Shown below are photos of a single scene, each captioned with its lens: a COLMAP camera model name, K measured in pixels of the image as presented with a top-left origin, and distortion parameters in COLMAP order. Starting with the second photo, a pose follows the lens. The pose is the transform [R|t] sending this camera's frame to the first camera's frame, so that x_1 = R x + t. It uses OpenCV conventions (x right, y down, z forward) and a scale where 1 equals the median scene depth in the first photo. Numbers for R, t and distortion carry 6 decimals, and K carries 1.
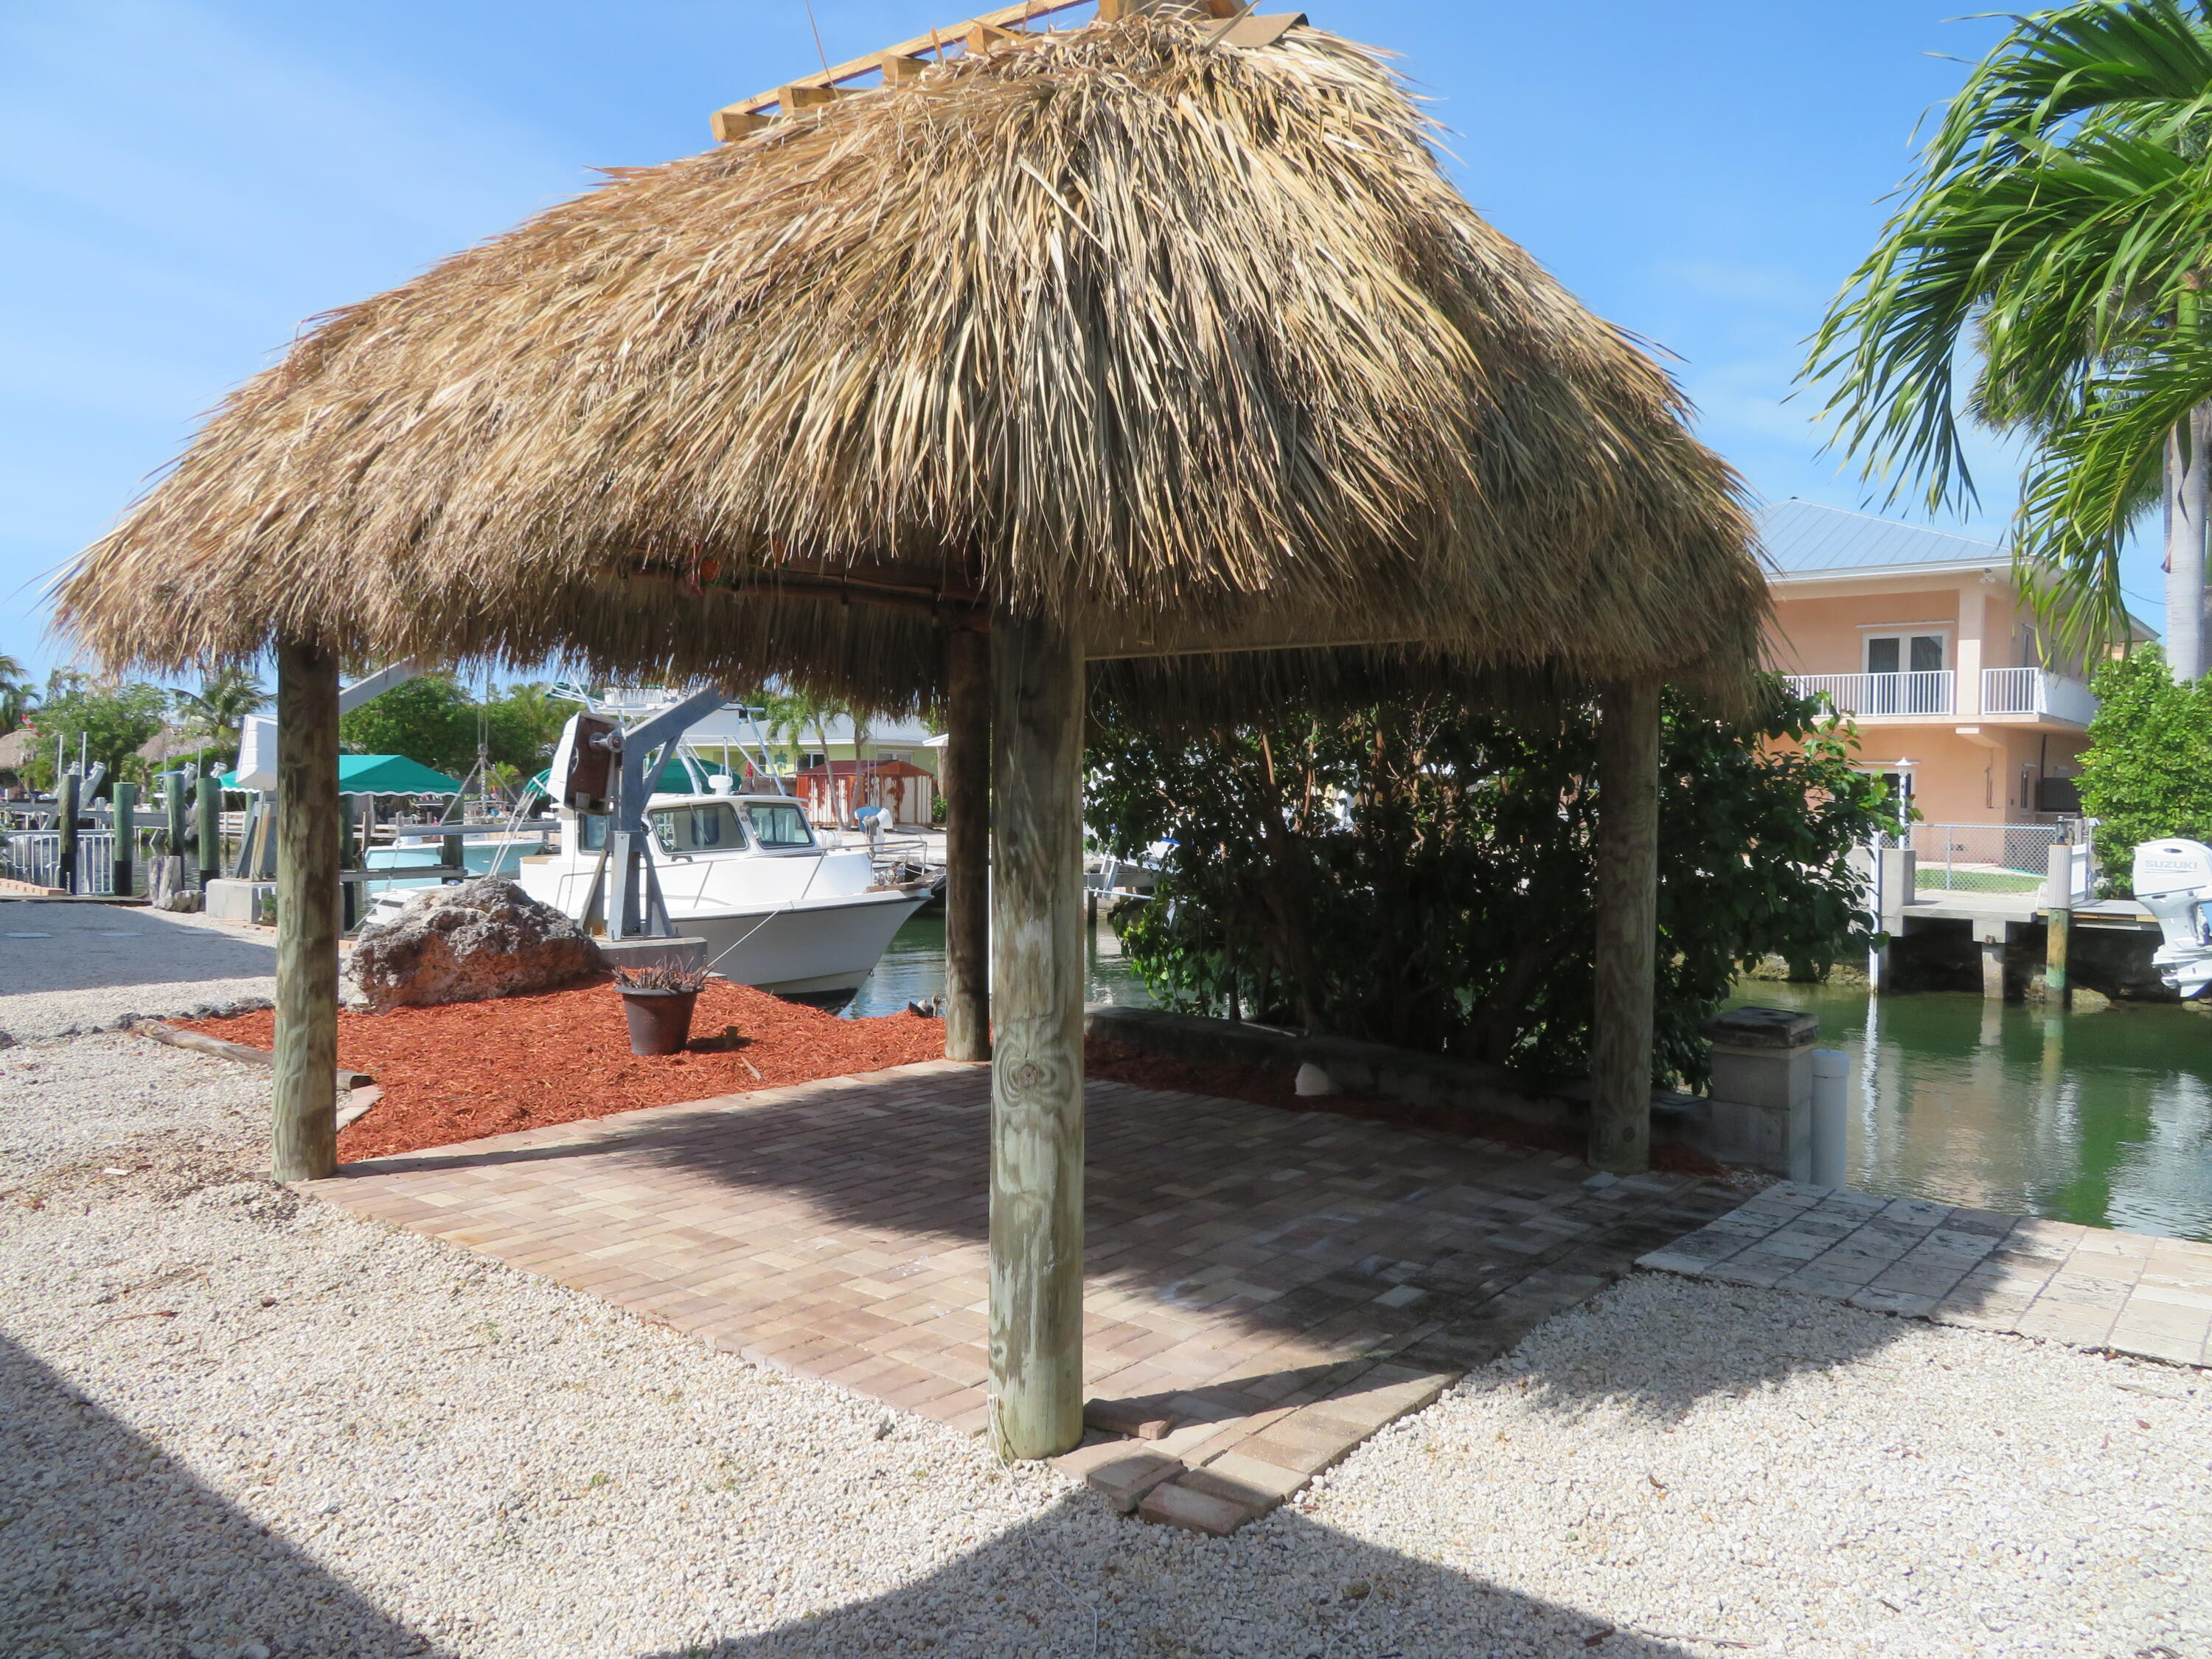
lens RADIAL K [[1572.8, 0, 1117.1], [0, 1572.8, 841.5], [0, 0, 1]] dist [-0.002311, -0.002790]
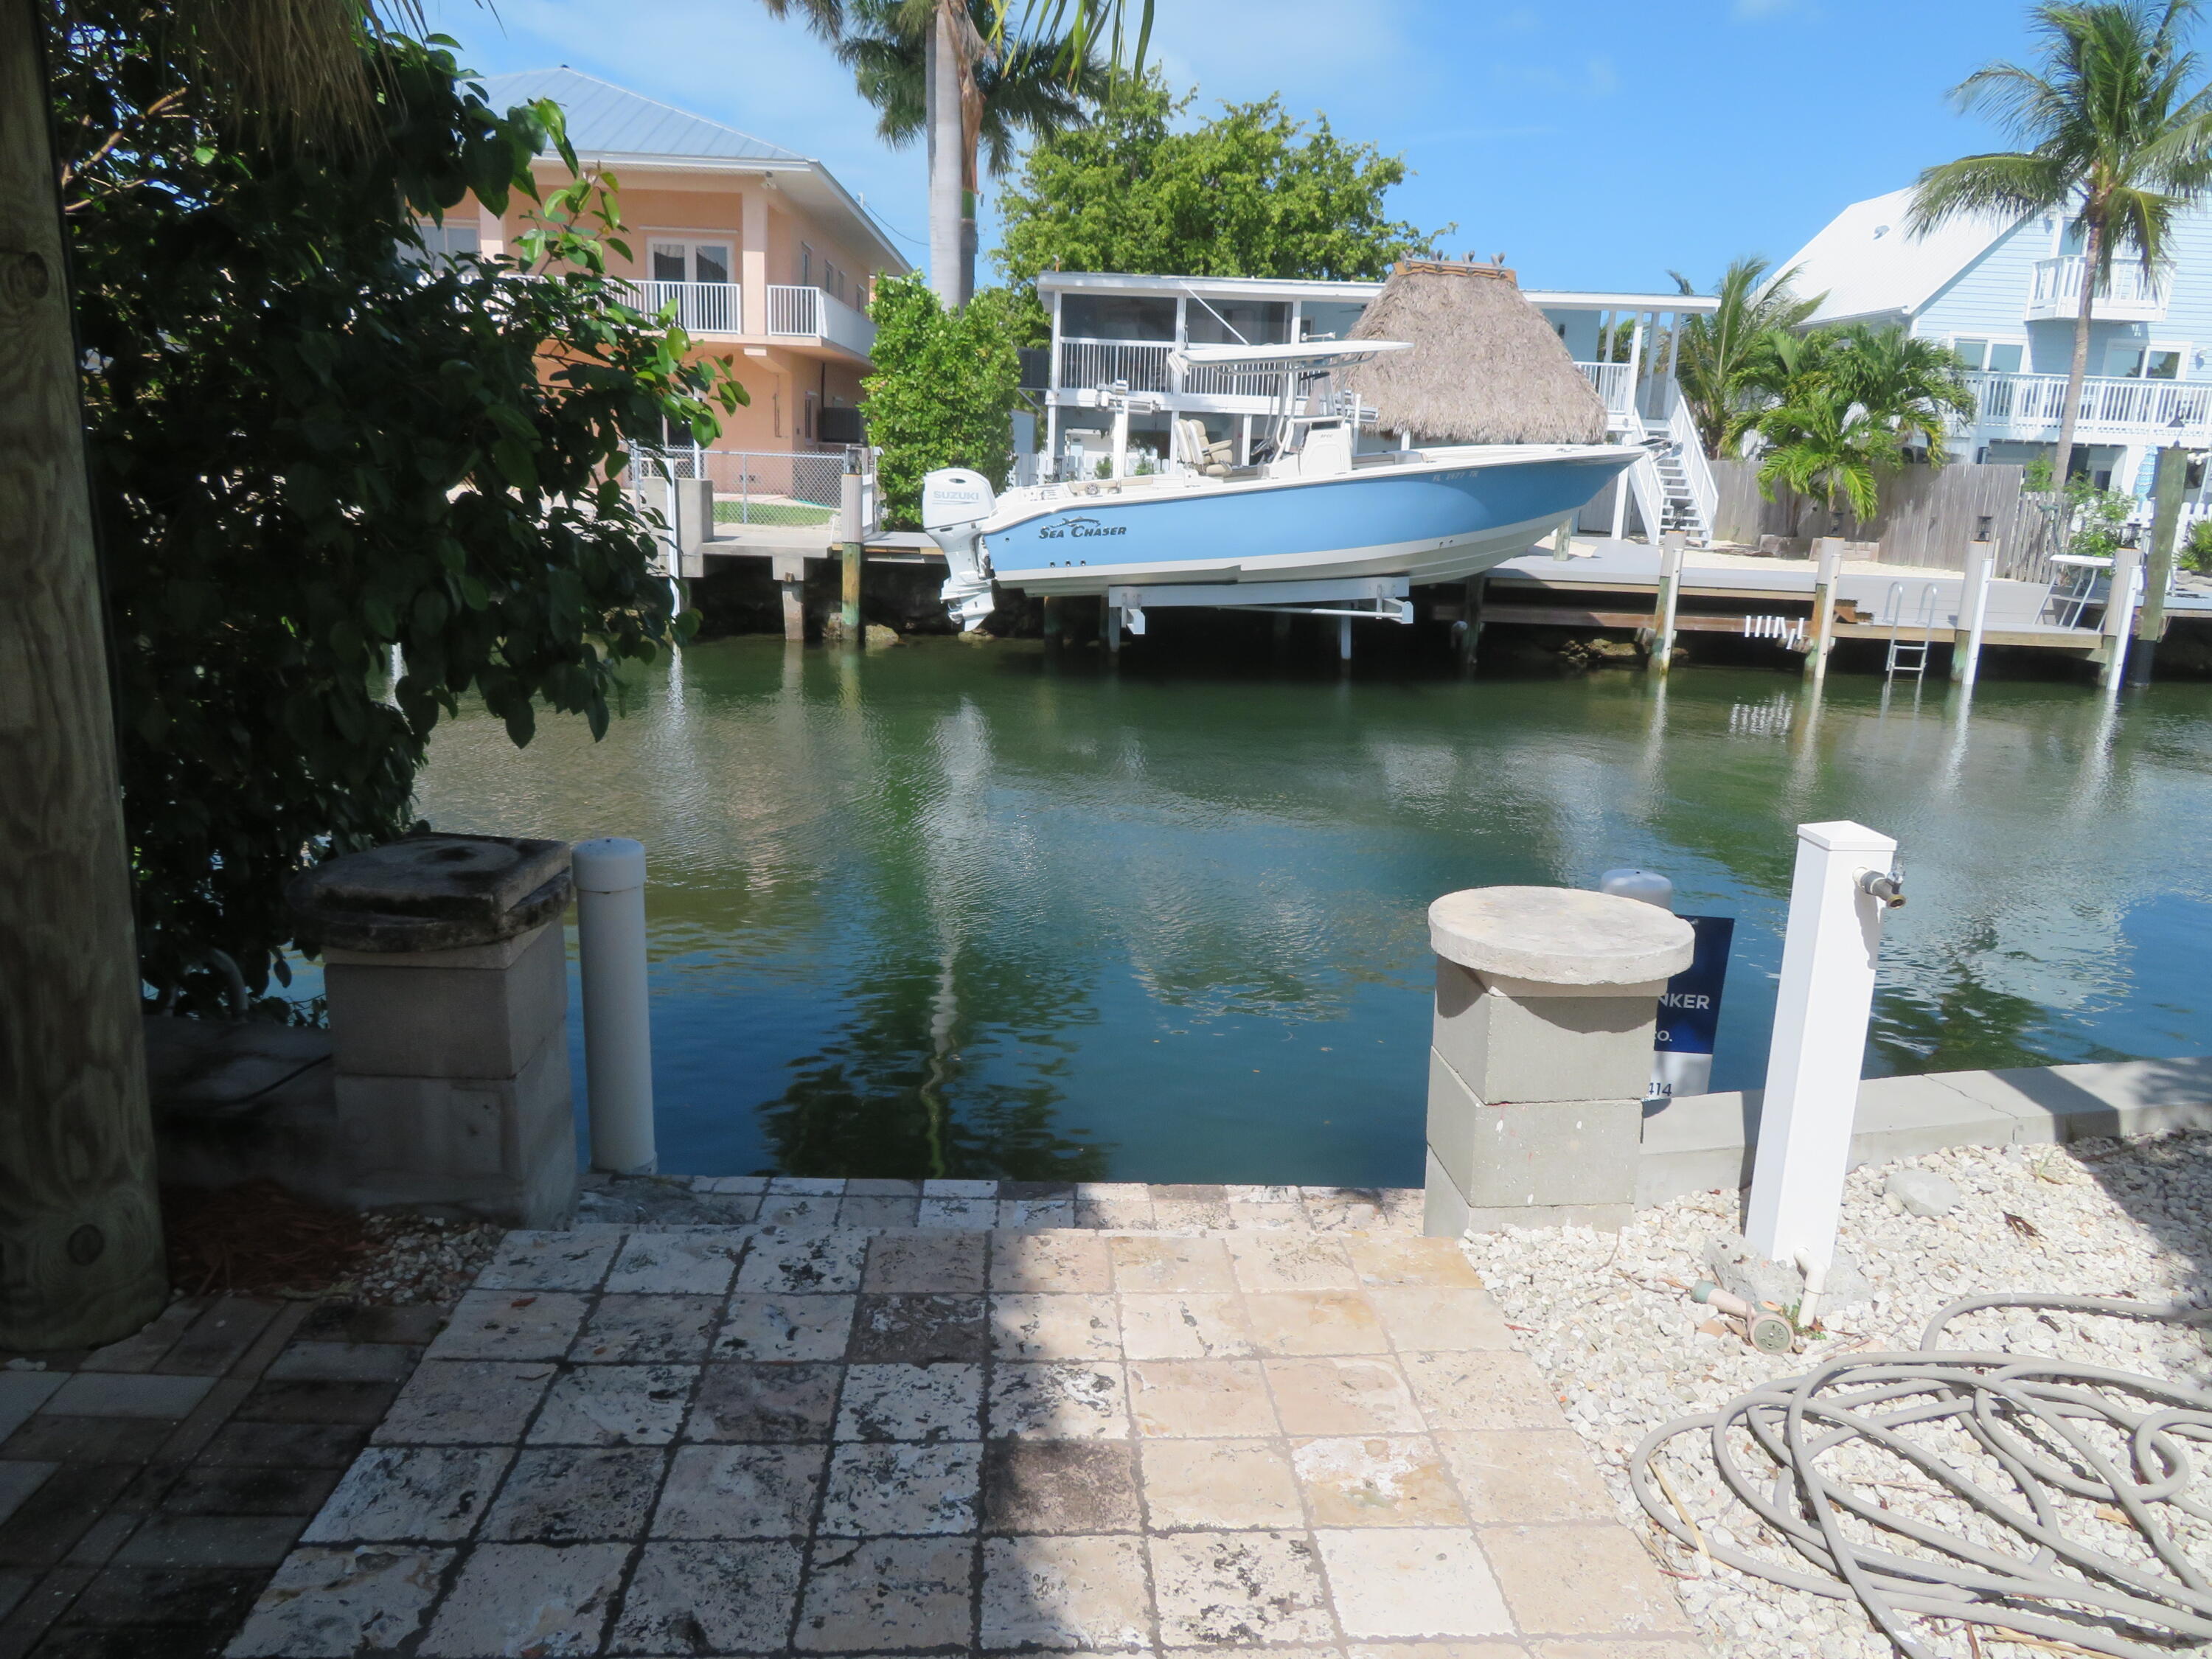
lens RADIAL K [[1572.8, 0, 1105.4], [0, 1572.8, 825.7], [0, 0, 1]] dist [-0.002311, -0.002790]
pose [[0.756324, -0.134680, 0.640184, 0.074654], [-0.008781, 0.976401, 0.215787, 0.002583], [-0.654138, -0.168826, 0.737293, 0.154750]]
